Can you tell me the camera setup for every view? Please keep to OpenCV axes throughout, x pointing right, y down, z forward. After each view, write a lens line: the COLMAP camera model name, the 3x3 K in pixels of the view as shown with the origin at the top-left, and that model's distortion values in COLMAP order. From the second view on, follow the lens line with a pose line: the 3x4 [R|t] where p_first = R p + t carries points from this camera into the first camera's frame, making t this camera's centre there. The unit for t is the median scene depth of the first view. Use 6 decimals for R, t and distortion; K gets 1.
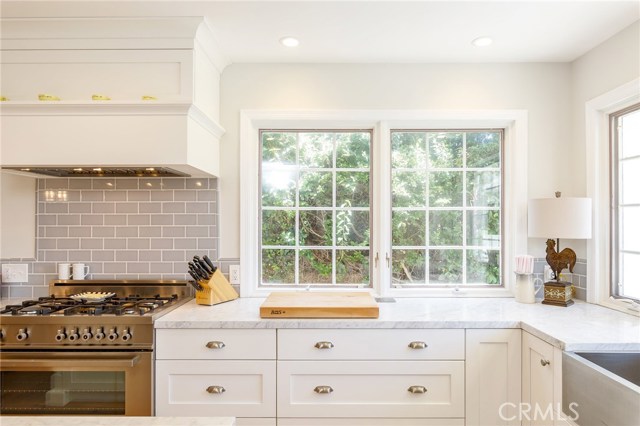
lens RADIAL K [[466.1, 0, 292.9], [0, 466.1, 224.9], [0, 0, 1]] dist [0.003532, 0.001392]
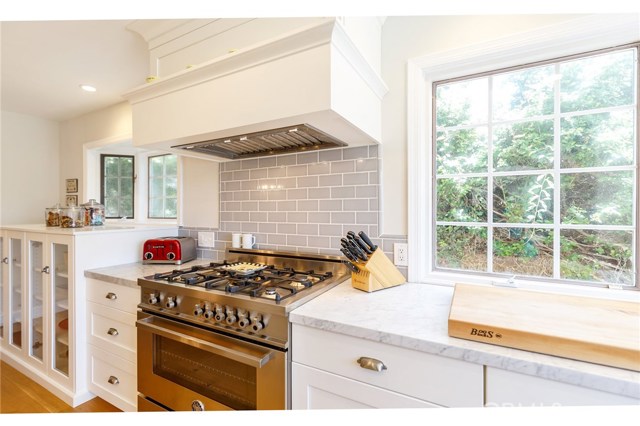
lens RADIAL K [[310.4, 0, 245.8], [0, 310.4, 209.8], [0, 0, 1]] dist [0.003173, 0.000243]
pose [[0.835181, -0.001740, -0.549973, -0.050739], [0.005211, 0.999975, 0.004749, 0.021215], [0.549951, -0.006832, 0.835169, 0.380905]]
